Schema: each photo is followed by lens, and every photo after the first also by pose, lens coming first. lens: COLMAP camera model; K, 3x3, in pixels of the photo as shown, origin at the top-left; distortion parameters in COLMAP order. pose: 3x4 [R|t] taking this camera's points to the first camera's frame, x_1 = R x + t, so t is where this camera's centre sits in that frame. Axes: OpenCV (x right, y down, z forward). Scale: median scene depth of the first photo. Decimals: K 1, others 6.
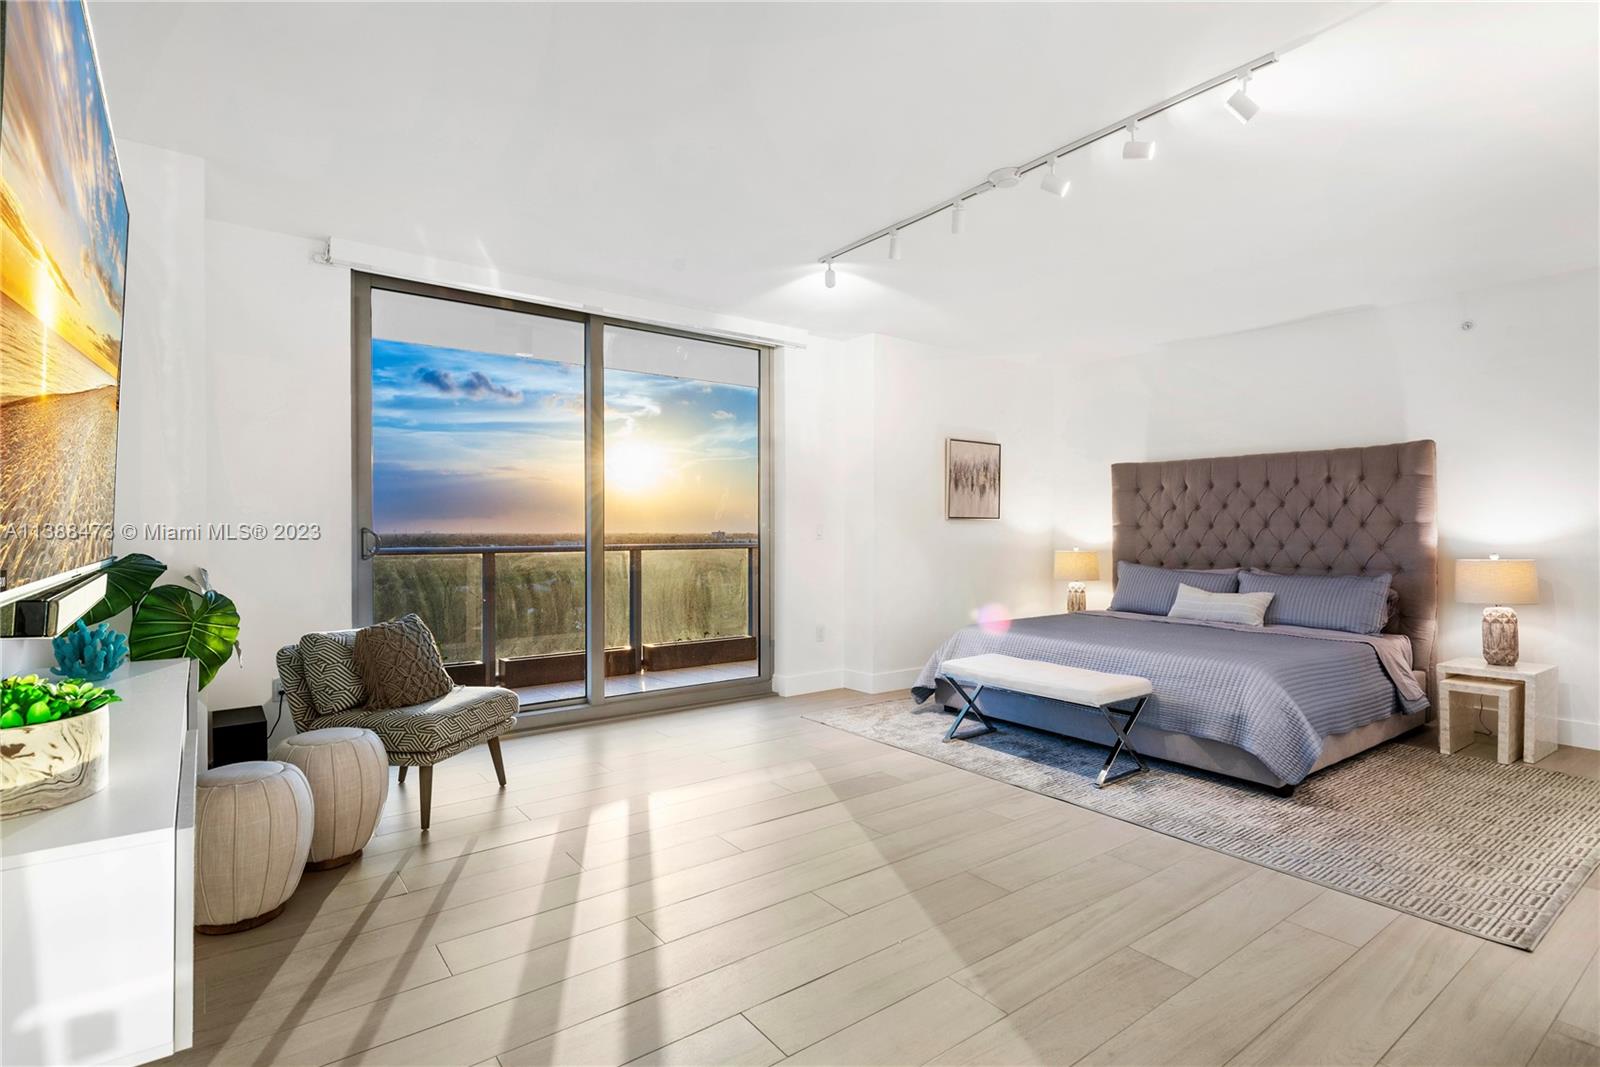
lens RADIAL K [[782.0, 0, 788.6], [0, 782.0, 527.9], [0, 0, 1]] dist [0.002061, 0.000178]
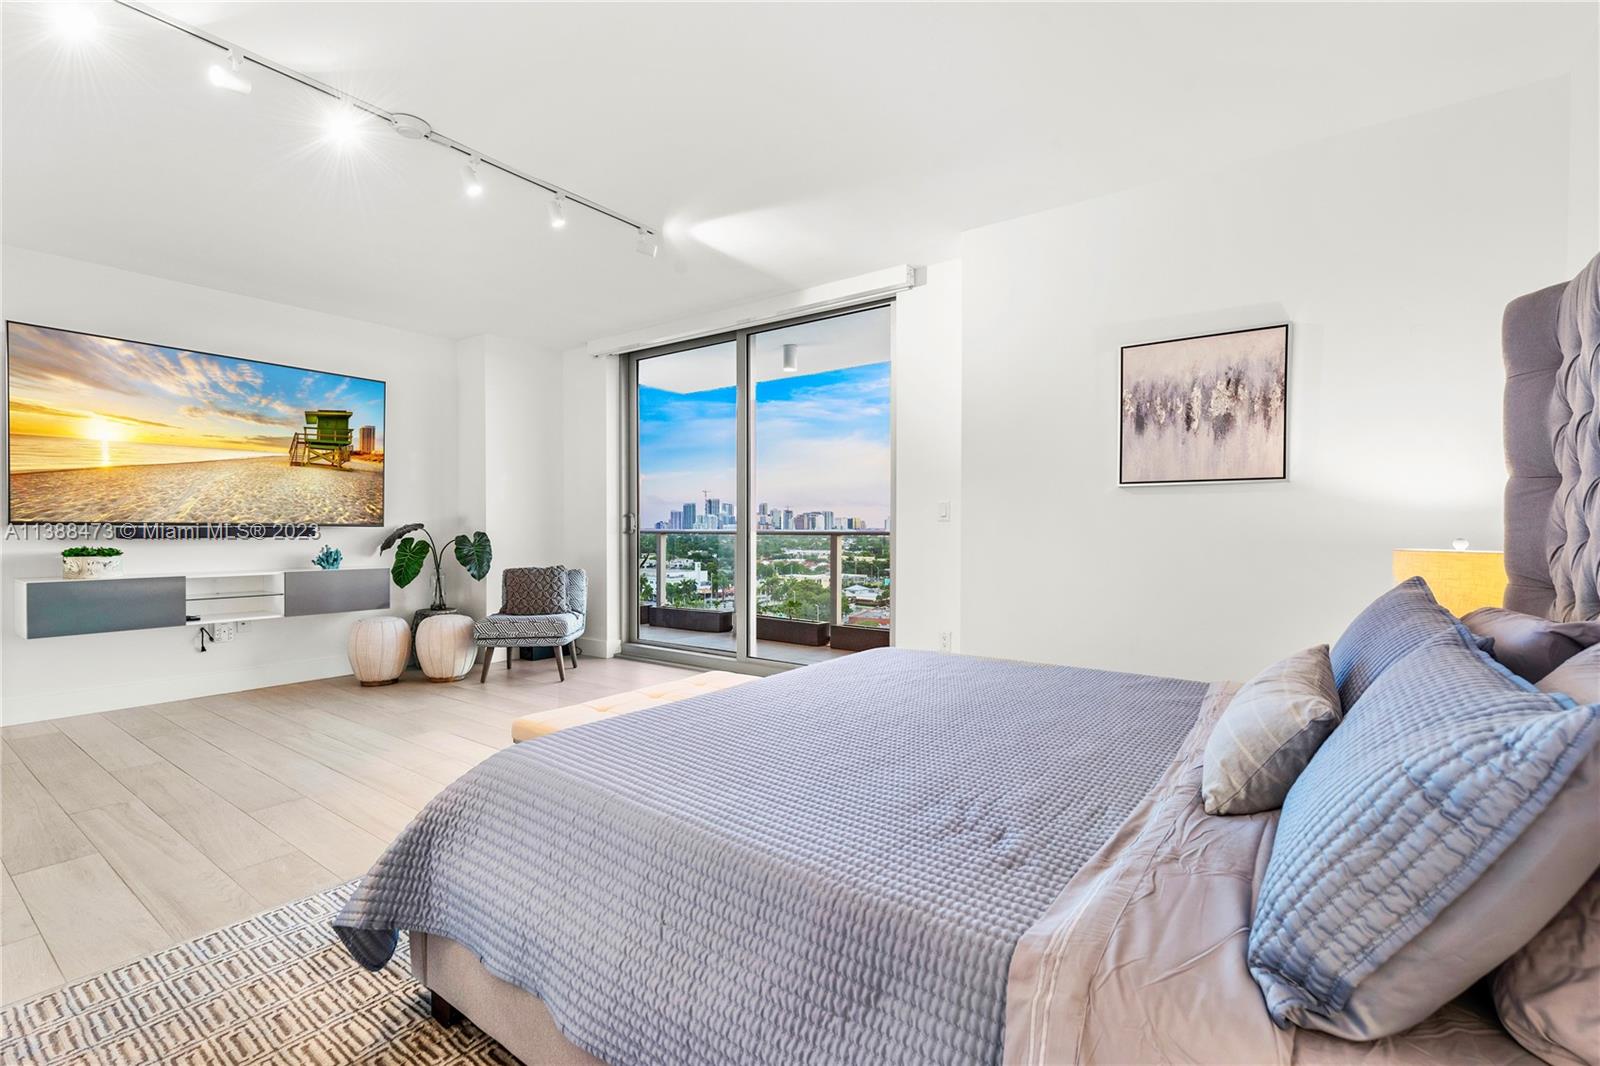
lens RADIAL K [[706.2, 0, 805.2], [0, 706.2, 542.9], [0, 0, 1]] dist [0.004736, 0.000311]
pose [[0.297712, 0.022022, -0.954402, 0.636339], [0.008900, 0.999626, 0.025842, 0.015546], [0.954614, -0.016188, 0.297404, 0.613511]]
